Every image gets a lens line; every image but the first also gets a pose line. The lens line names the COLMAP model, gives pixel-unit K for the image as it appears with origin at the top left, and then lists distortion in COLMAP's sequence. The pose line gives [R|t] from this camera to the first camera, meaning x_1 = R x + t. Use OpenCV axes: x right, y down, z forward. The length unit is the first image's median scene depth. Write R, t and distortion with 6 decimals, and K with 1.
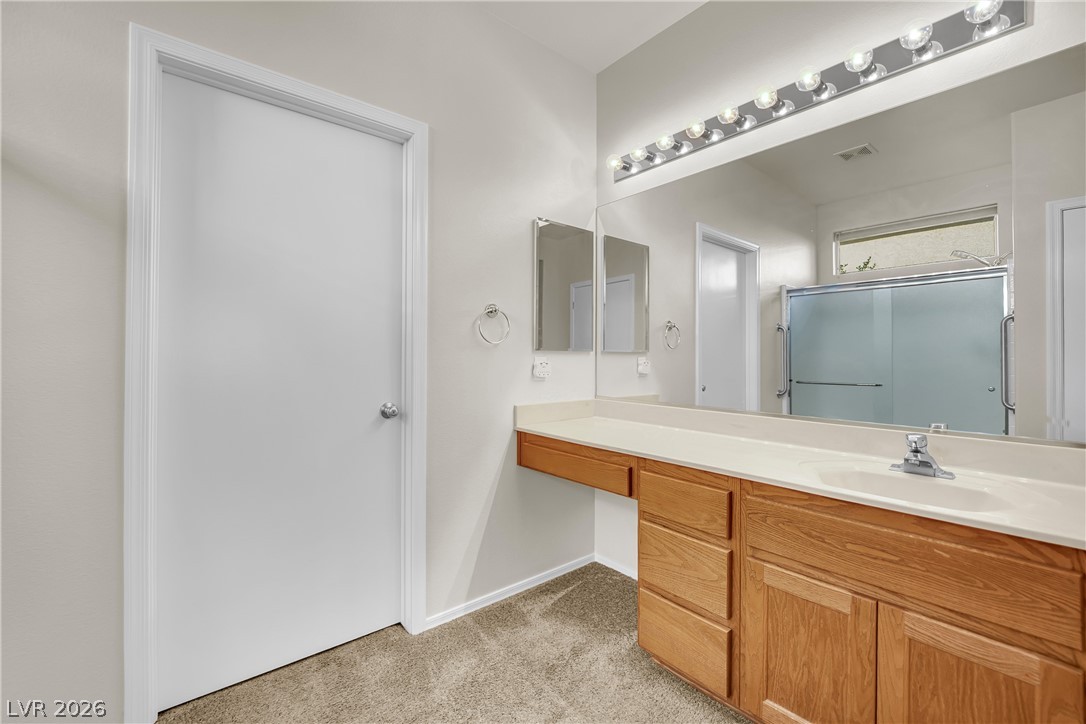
lens RADIAL K [[455.0, 0, 543.0], [0, 455.0, 362.0], [0, 0, 1]] dist [-0.022052, 0.000159]
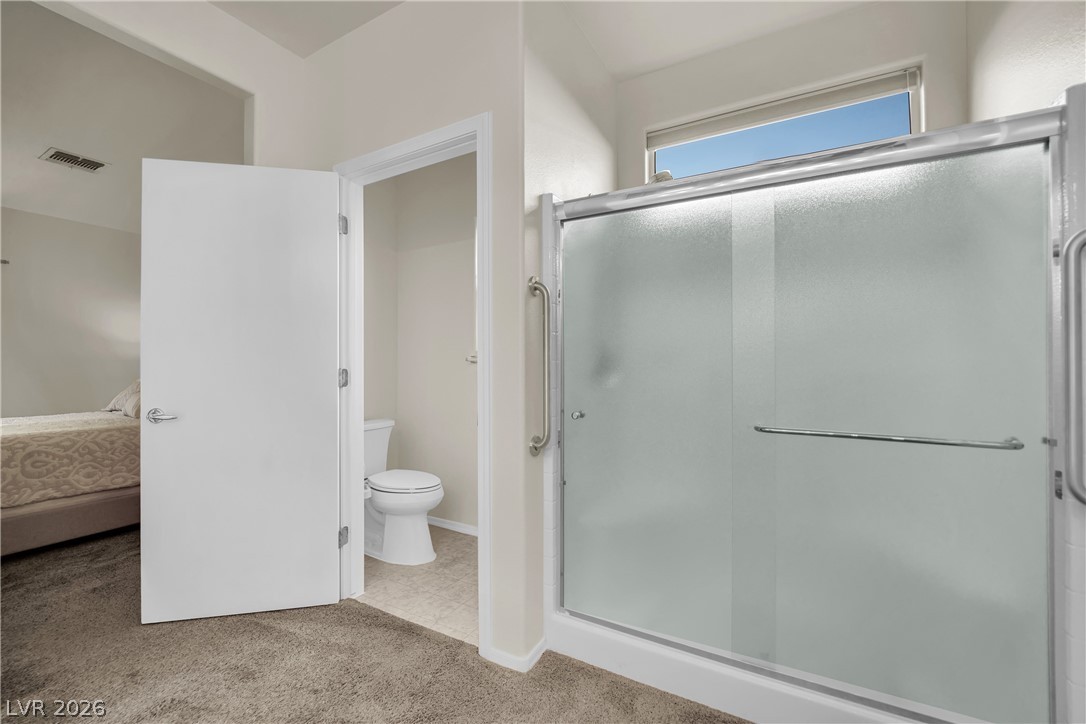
lens RADIAL K [[455.0, 0, 543.0], [0, 455.0, 362.0], [0, 0, 1]] dist [-0.022052, 0.000159]
pose [[0.938688, -0.000709, 0.344767, 0.378916], [0.003735, 0.999960, -0.008114, -0.003472], [-0.344748, 0.008904, 0.938653, 0.593451]]
